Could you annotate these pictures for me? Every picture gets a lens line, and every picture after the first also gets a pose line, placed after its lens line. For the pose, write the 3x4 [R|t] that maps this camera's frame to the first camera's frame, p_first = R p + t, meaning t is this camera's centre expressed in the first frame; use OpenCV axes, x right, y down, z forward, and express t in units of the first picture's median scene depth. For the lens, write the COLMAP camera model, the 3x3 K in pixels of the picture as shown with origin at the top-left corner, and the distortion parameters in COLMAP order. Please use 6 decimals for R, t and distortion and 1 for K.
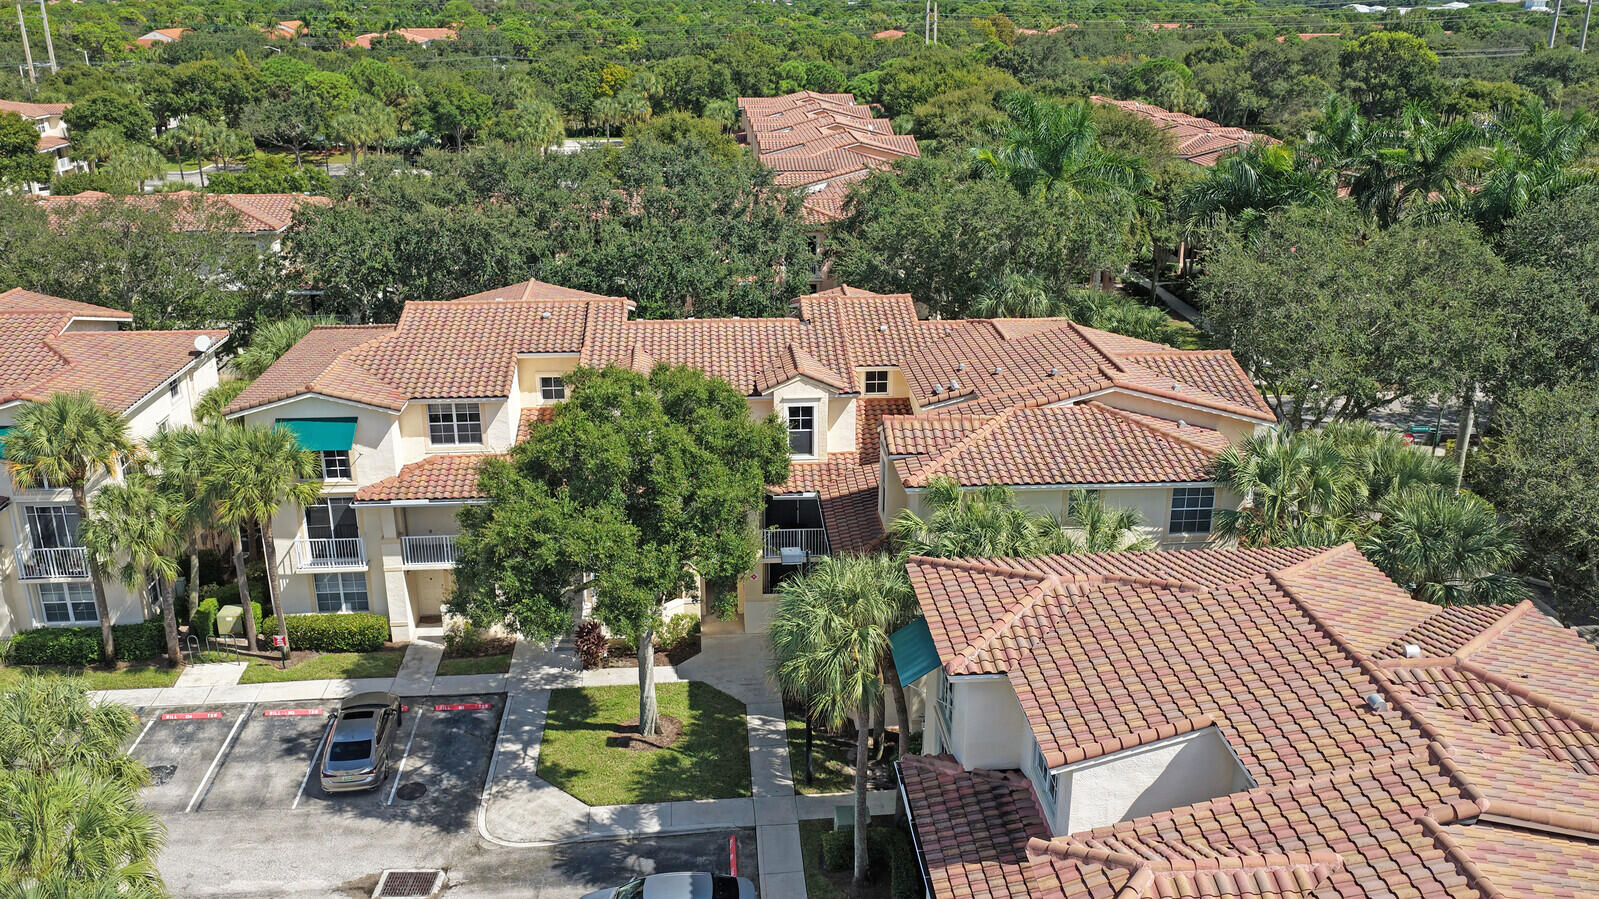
lens RADIAL K [[1338.8, 0, 789.6], [0, 1338.8, 451.5], [0, 0, 1]] dist [-0.012927, 0.042198]
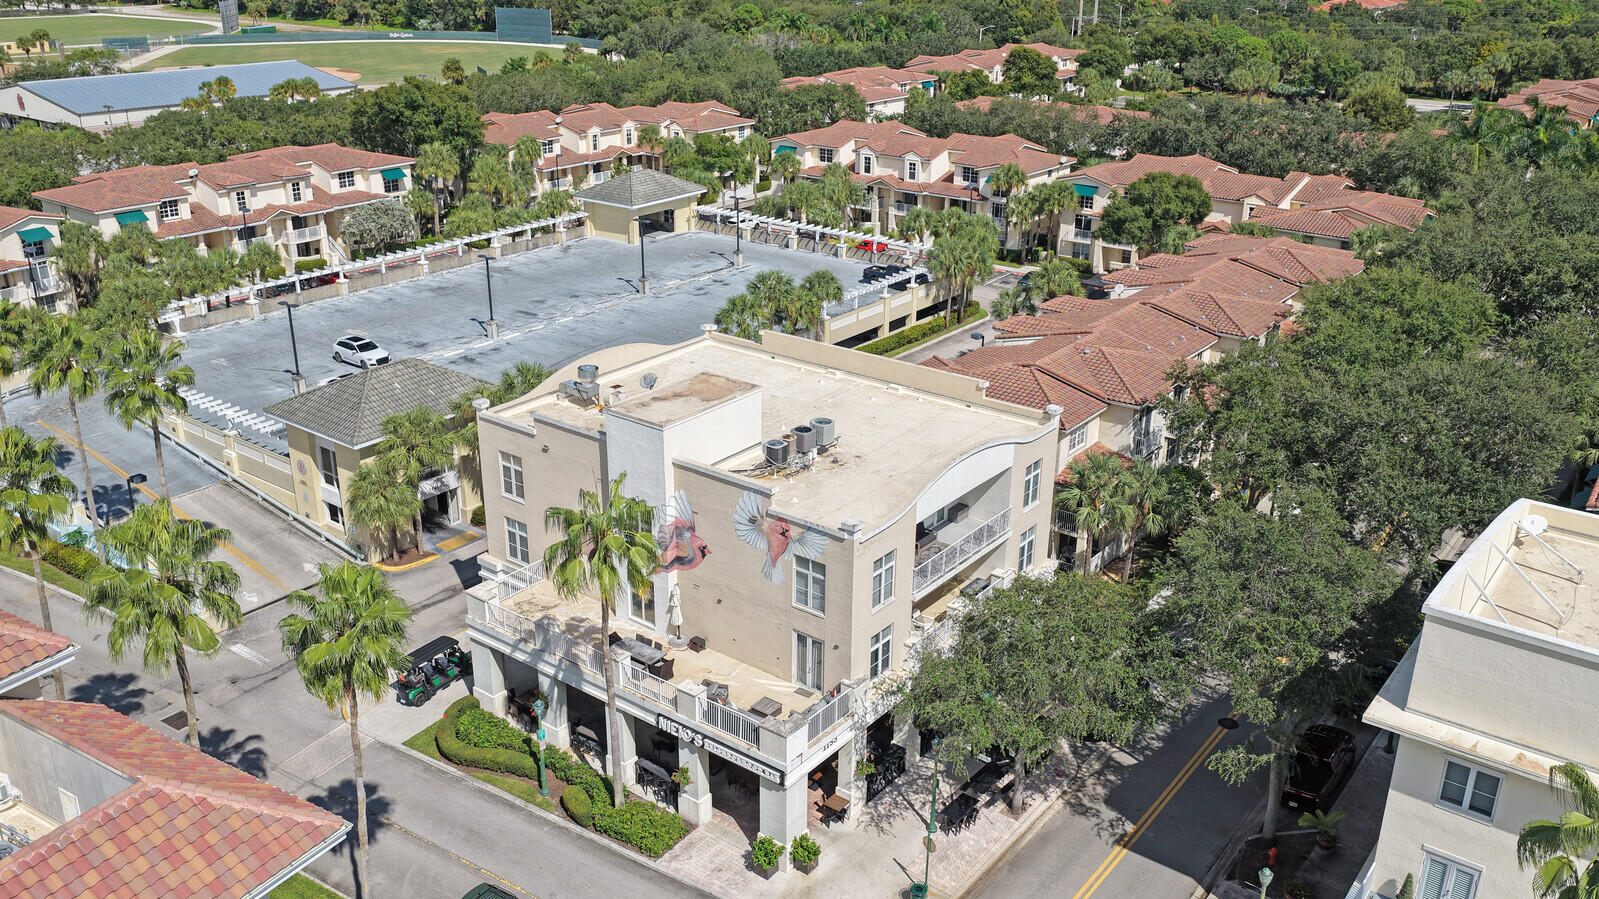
lens RADIAL K [[1338.8, 0, 798.2], [0, 1338.8, 445.6], [0, 0, 1]] dist [-0.012927, 0.042198]
pose [[0.750958, 0.250417, -0.611026, 0.412328], [-0.225657, 0.966919, 0.118938, 0.120075], [0.620597, 0.048564, 0.782624, -0.612298]]
